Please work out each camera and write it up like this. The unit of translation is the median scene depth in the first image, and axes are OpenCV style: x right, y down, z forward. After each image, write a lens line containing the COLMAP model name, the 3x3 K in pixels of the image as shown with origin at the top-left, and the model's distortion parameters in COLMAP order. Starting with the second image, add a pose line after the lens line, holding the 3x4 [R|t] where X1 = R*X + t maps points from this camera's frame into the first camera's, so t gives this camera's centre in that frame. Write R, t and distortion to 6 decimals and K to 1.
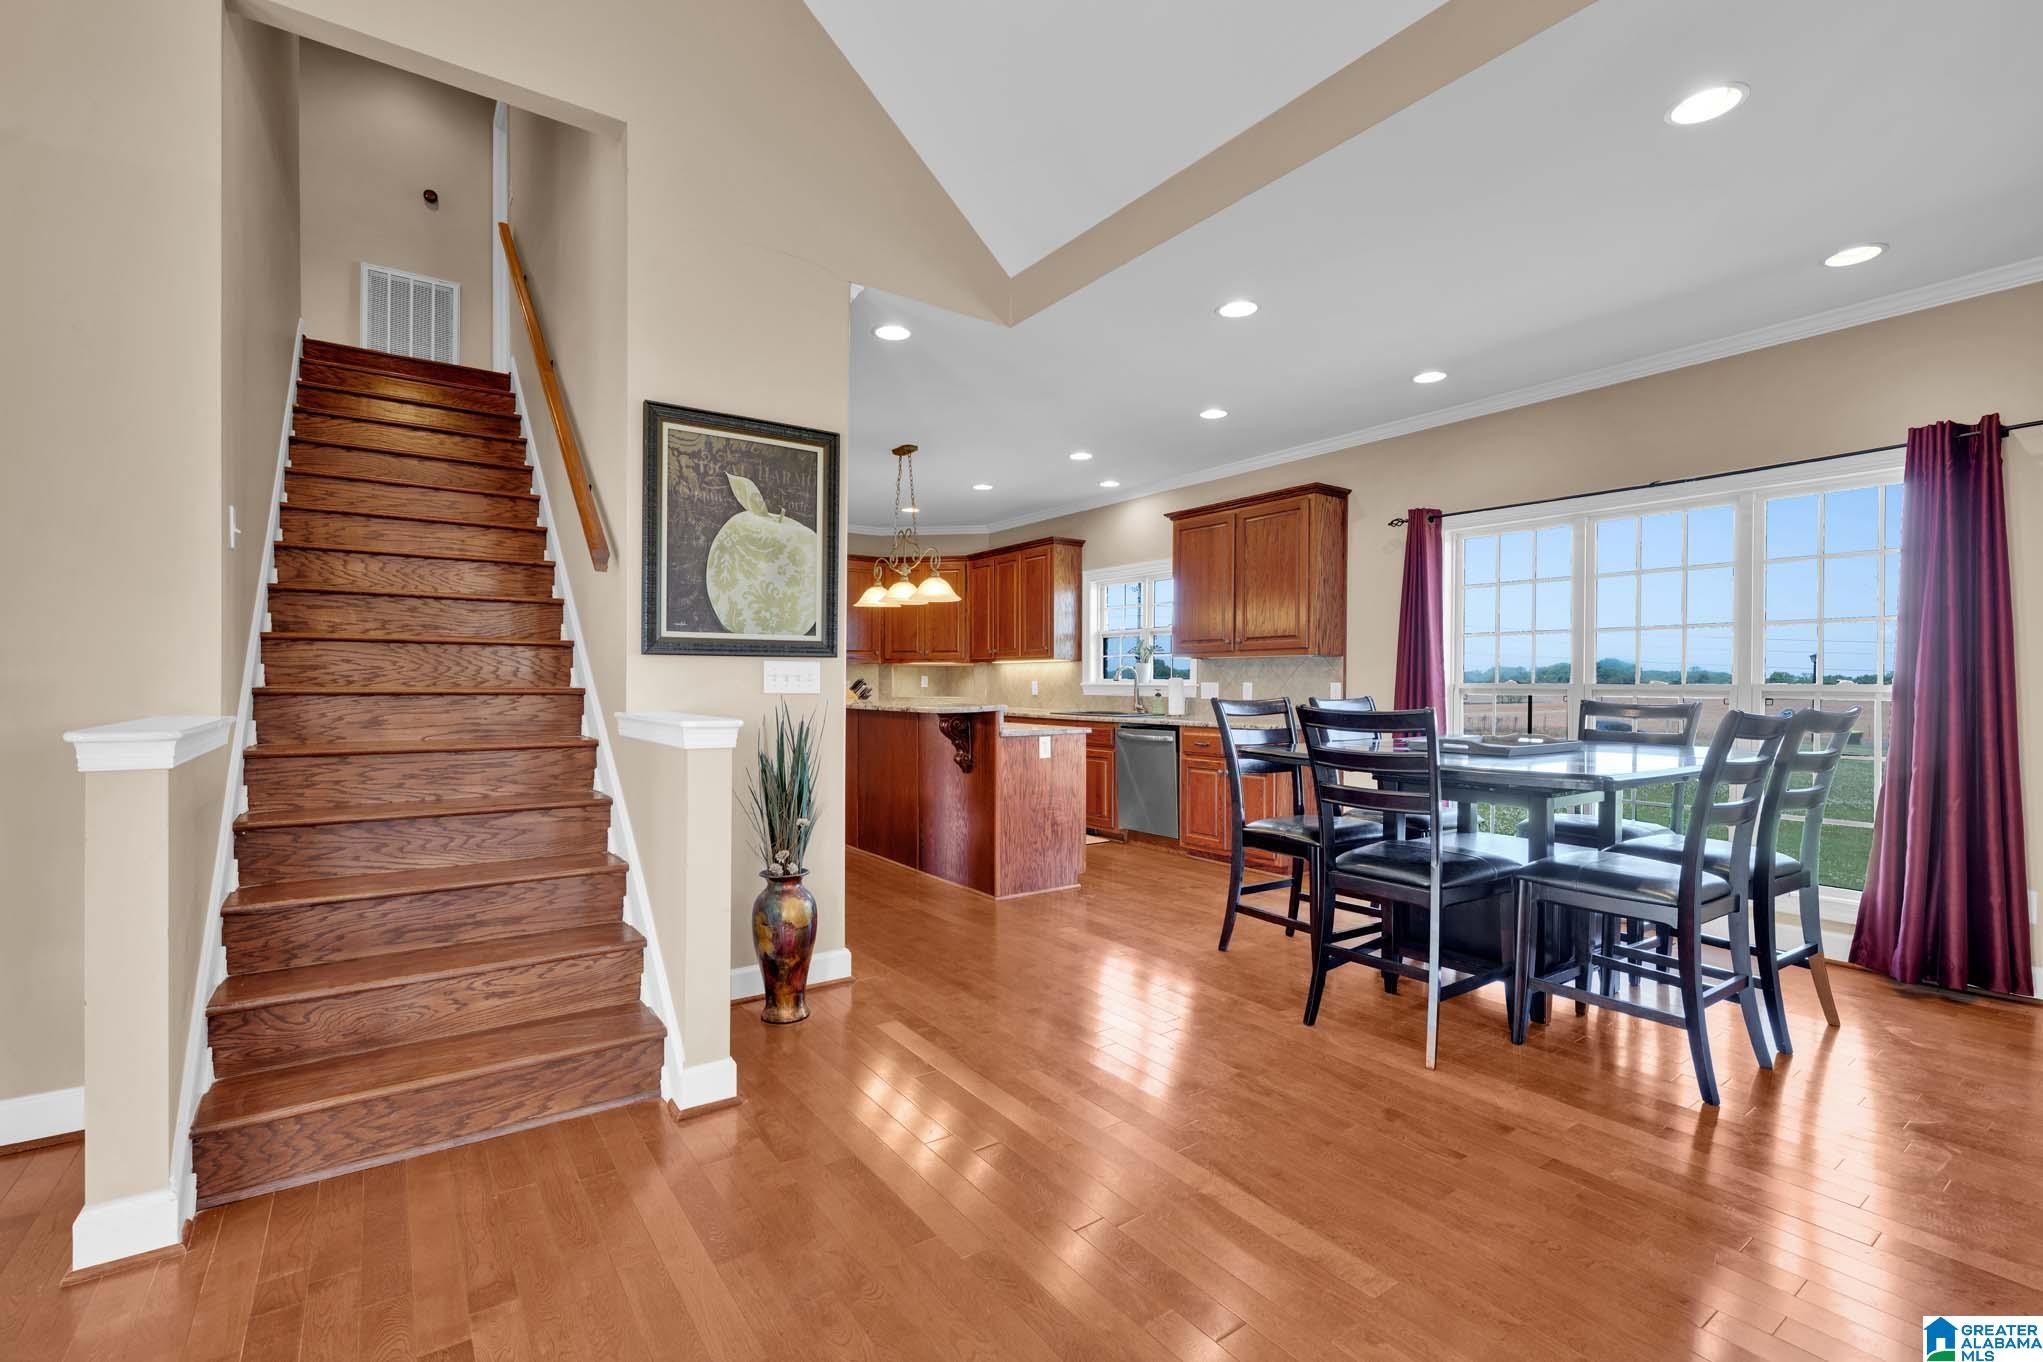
lens RADIAL K [[909.2, 0, 1022.2], [0, 909.2, 681.5], [0, 0, 1]] dist [-0.002214, -0.000008]
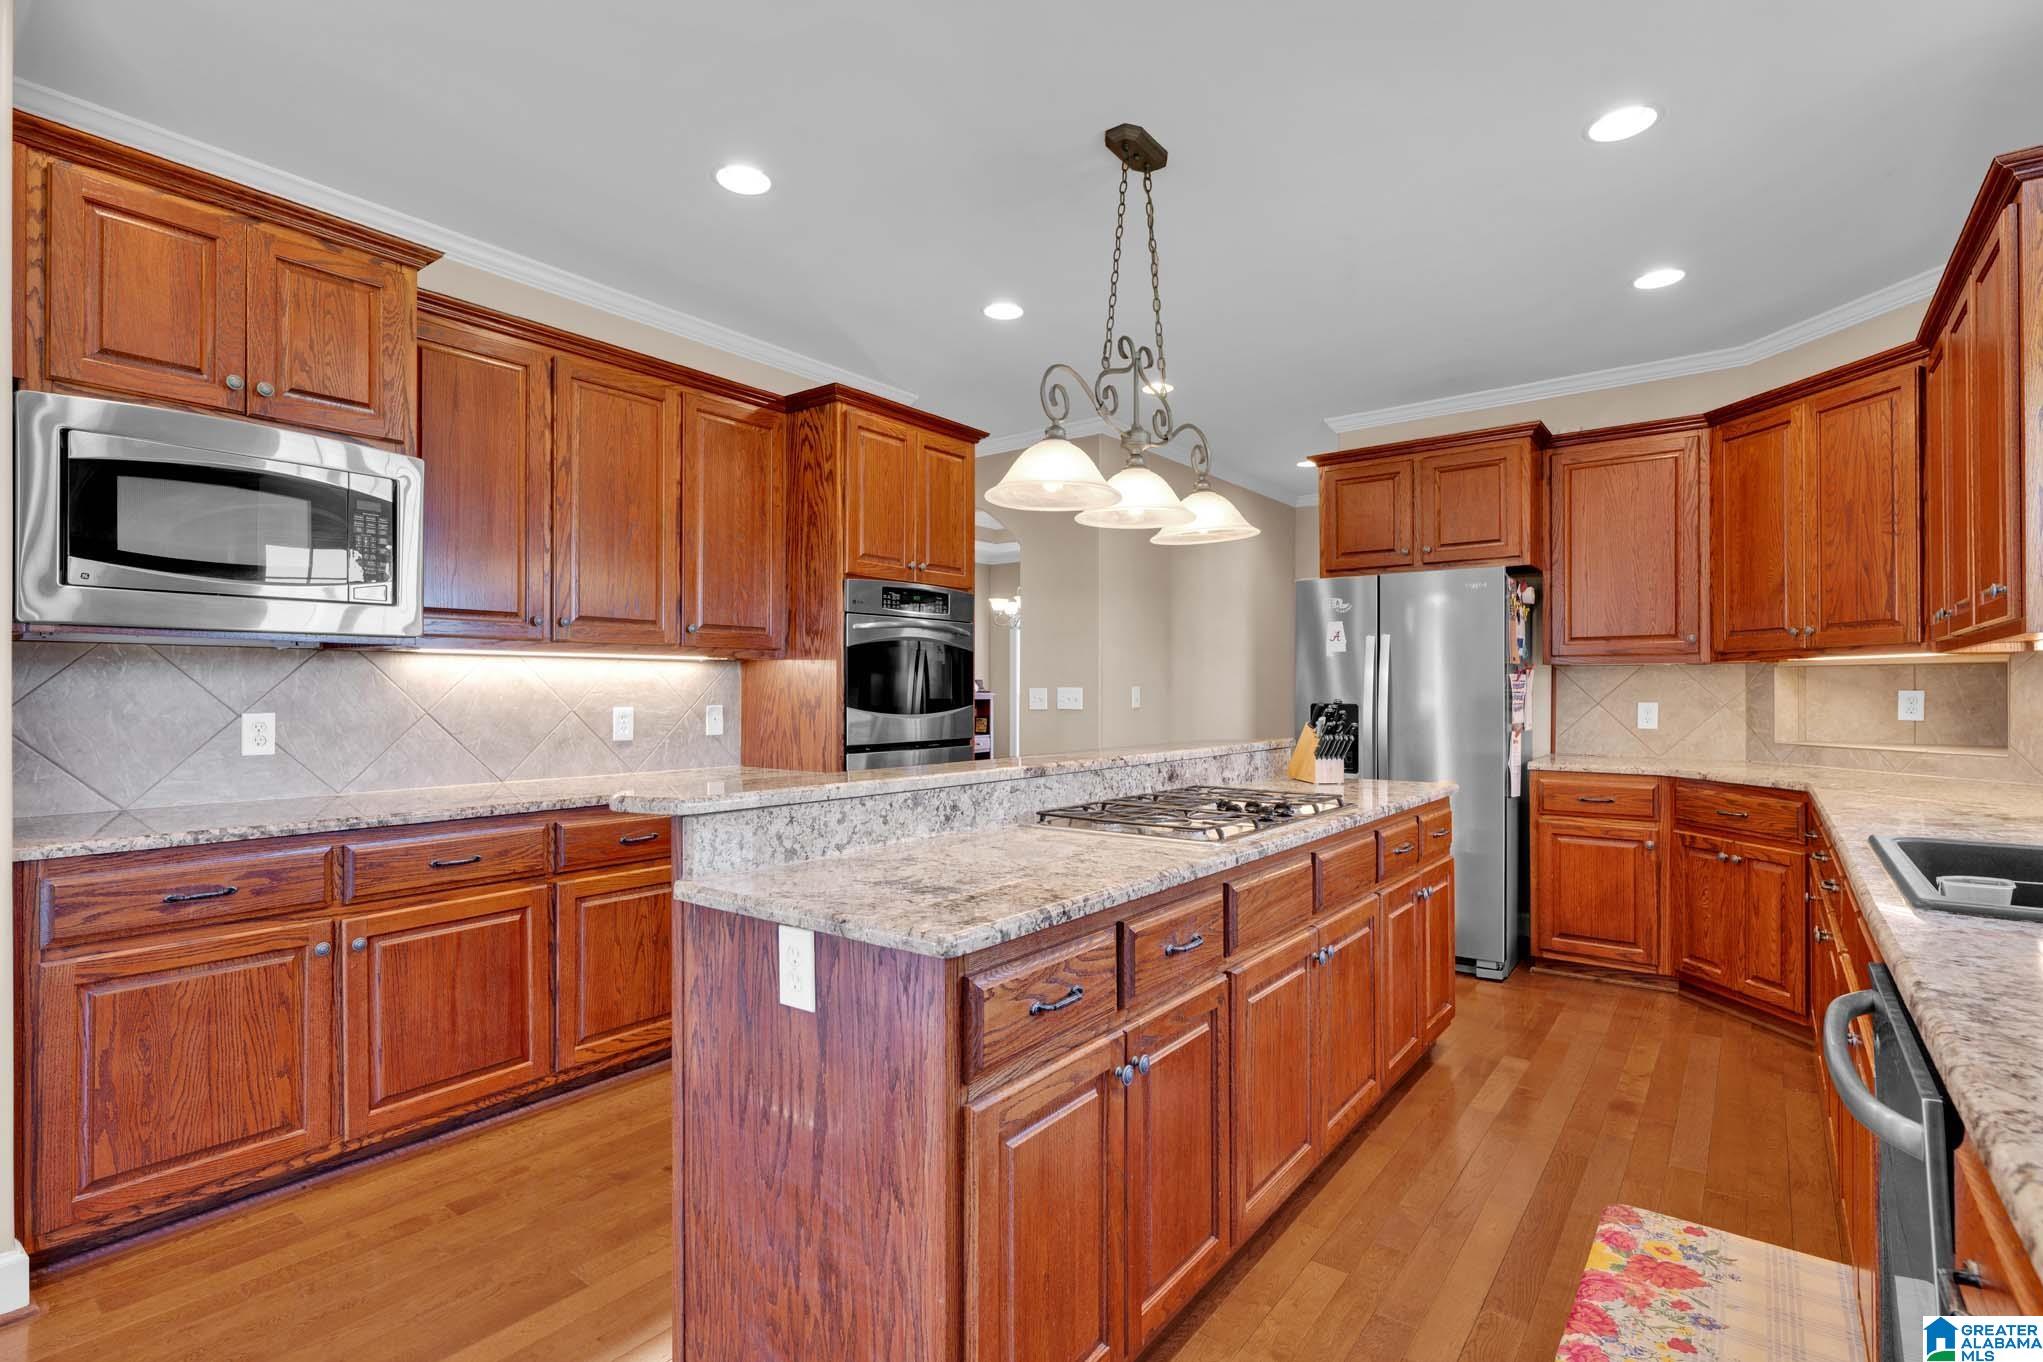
lens RADIAL K [[965.4, 0, 1017.7], [0, 965.4, 689.1], [0, 0, 1]] dist [0.000823, 0.000839]
pose [[0.288824, -0.005446, -0.957367, 0.222228], [0.001733, 0.999985, -0.005166, -0.007037], [0.957381, -0.000167, 0.288829, 0.672165]]
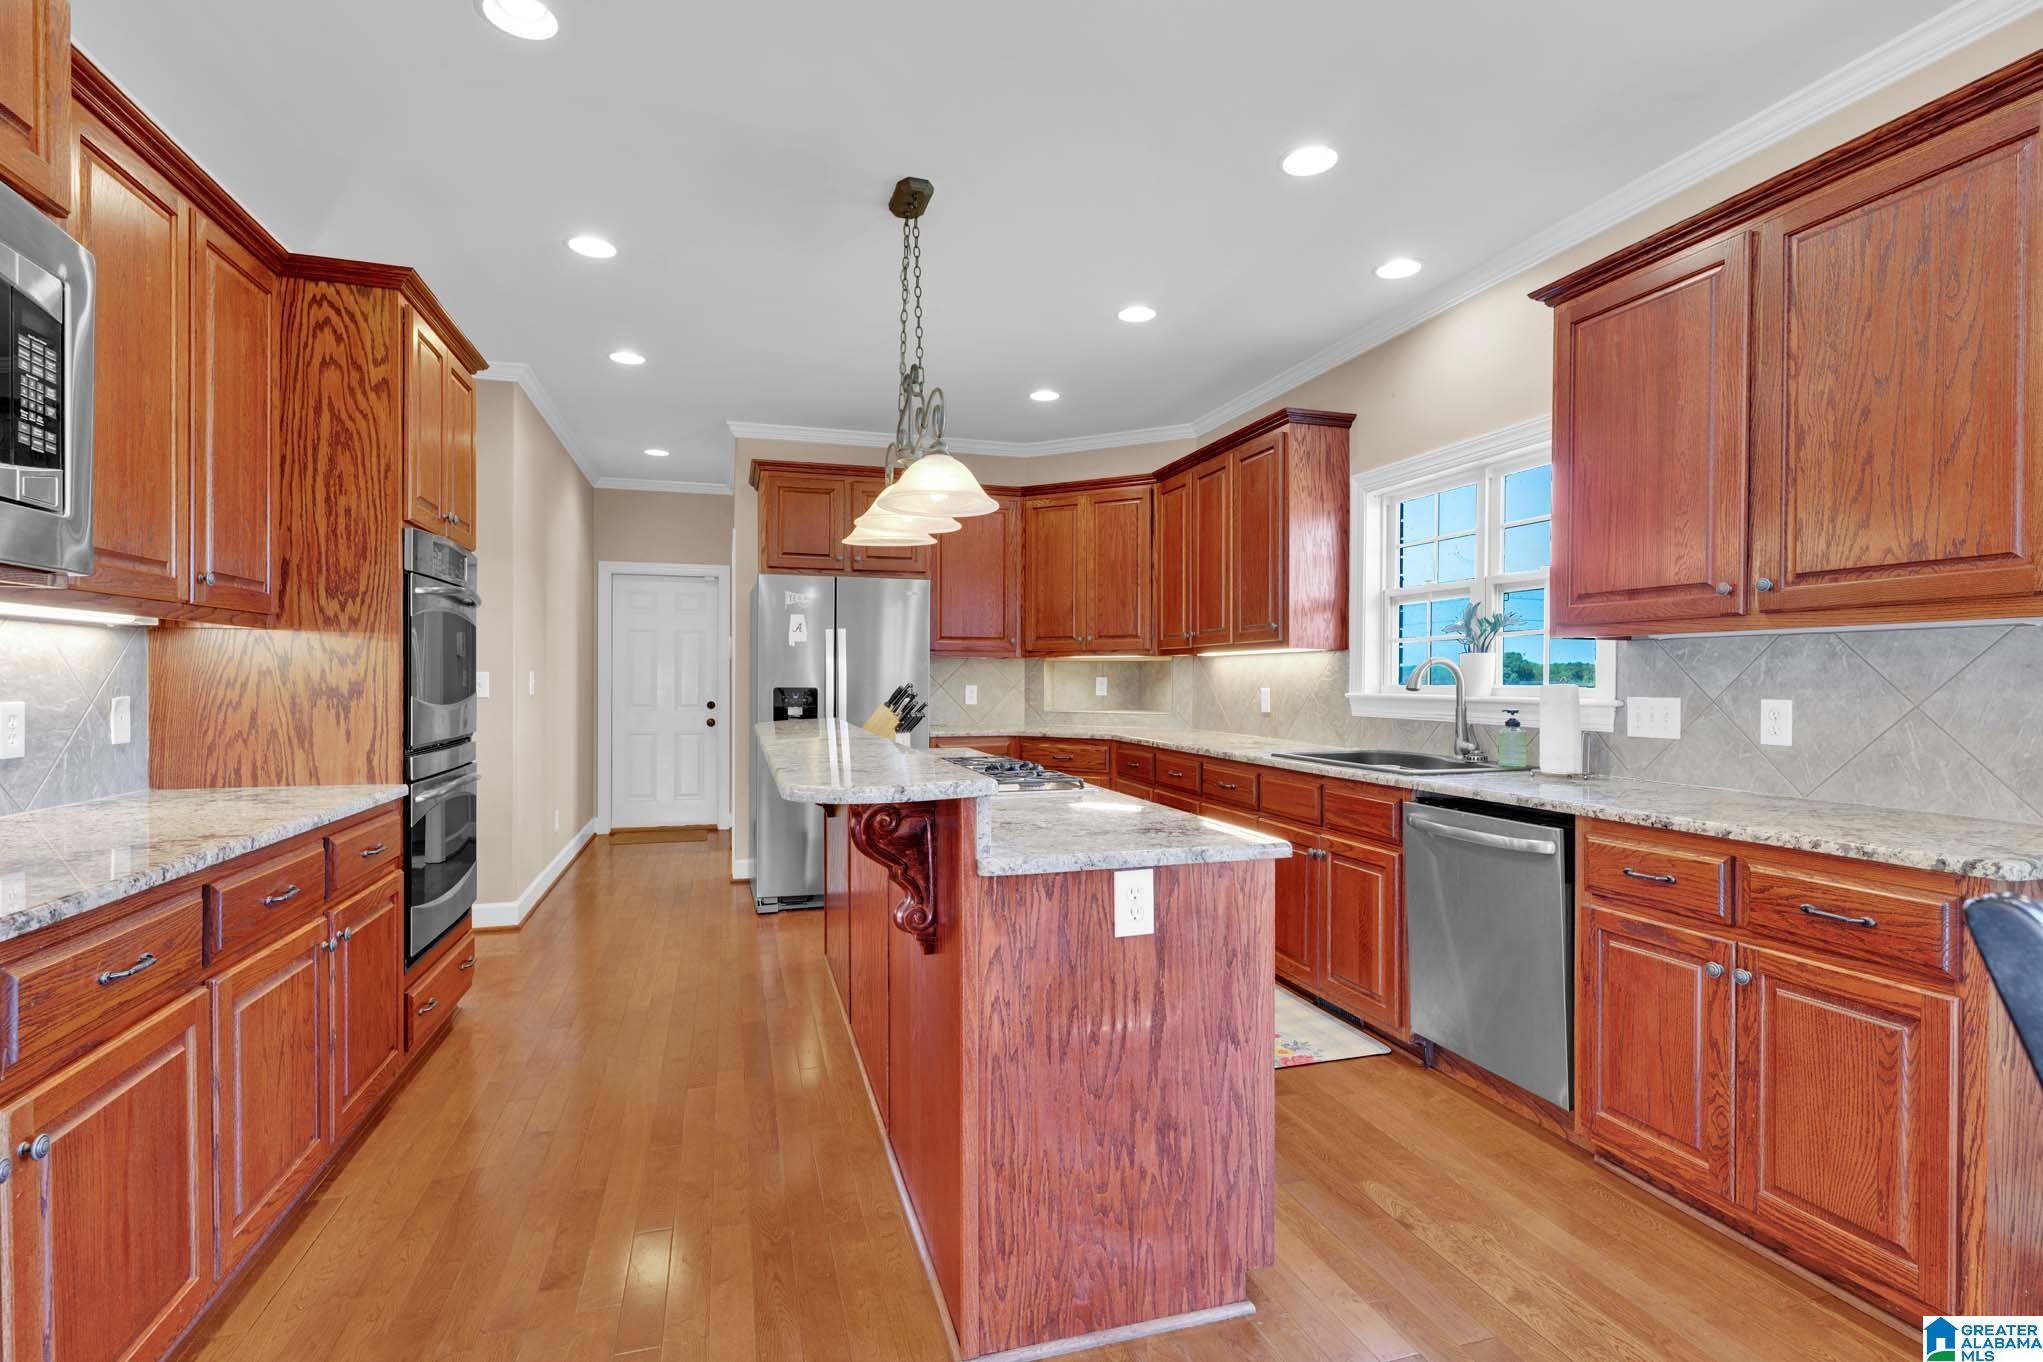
lens RADIAL K [[965.4, 0, 1017.9], [0, 965.4, 687.8], [0, 0, 1]] dist [0.000823, 0.000839]
pose [[0.947049, 0.001972, -0.321083, 0.067558], [0.001144, 0.999954, 0.009515, -0.007002], [0.321087, -0.009378, 0.947003, 0.446110]]
